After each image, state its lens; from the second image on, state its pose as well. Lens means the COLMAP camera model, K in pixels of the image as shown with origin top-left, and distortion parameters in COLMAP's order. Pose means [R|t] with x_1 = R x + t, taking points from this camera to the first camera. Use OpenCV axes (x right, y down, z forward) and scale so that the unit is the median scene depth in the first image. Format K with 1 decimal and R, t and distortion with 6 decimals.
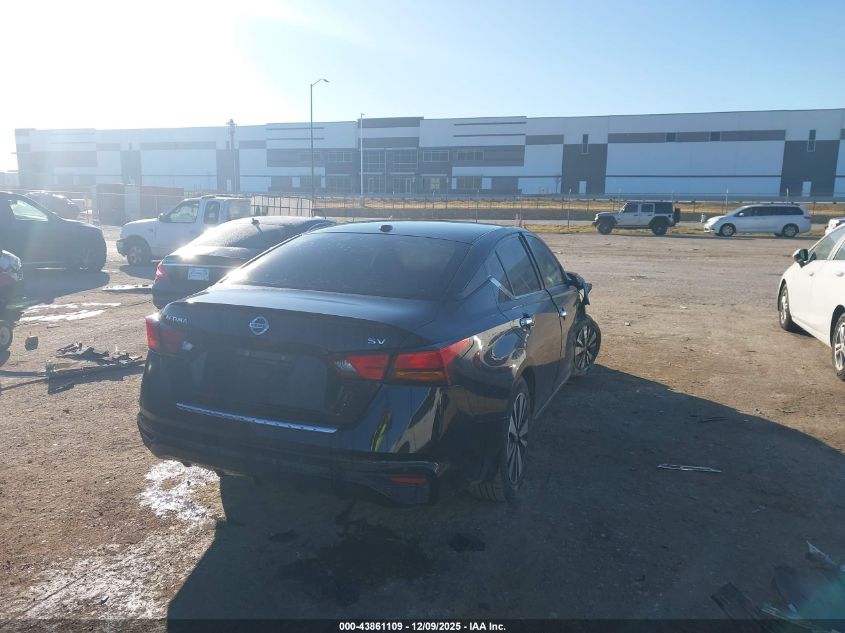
lens RADIAL K [[665.4, 0, 422.1], [0, 665.4, 344.8], [0, 0, 1]] dist [0.022367, -0.034199]
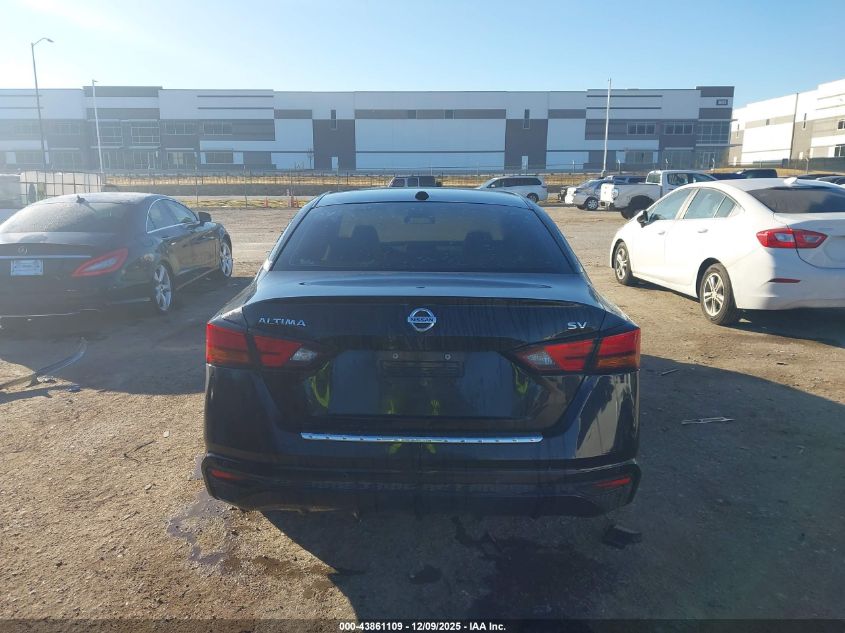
lens RADIAL K [[665.4, 0, 426.3], [0, 665.4, 317.2], [0, 0, 1]] dist [0.022367, -0.034199]
pose [[0.921647, -0.095080, 0.376201, -0.058932], [0.096262, 0.995232, 0.015701, -0.005620], [-0.375901, 0.021743, 0.926405, 0.022196]]
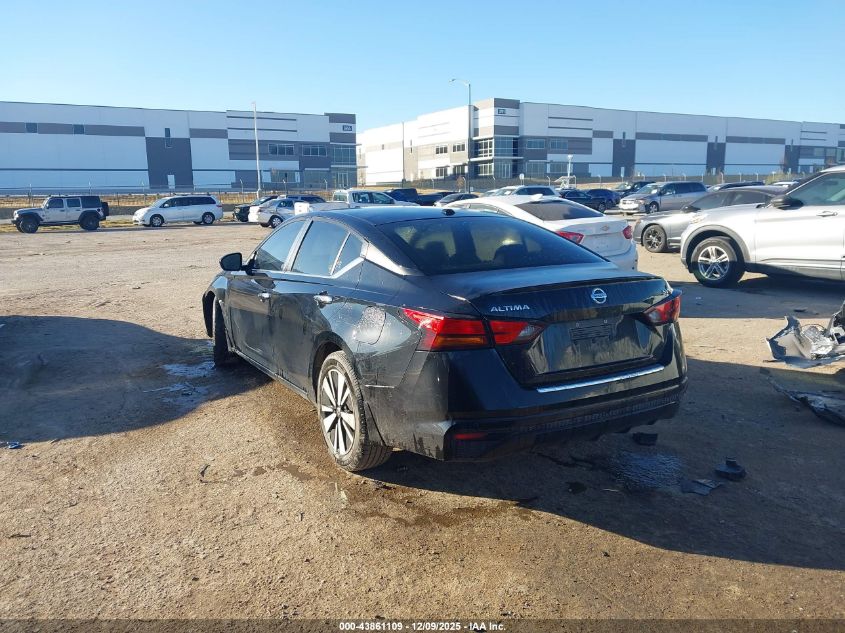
lens RADIAL K [[665.4, 0, 420.6], [0, 665.4, 319.0], [0, 0, 1]] dist [0.022367, -0.034199]
pose [[0.588609, -0.171478, 0.790022, -0.147863], [0.192277, 0.978897, 0.069218, -0.014382], [-0.785219, 0.111161, 0.609158, 0.056198]]
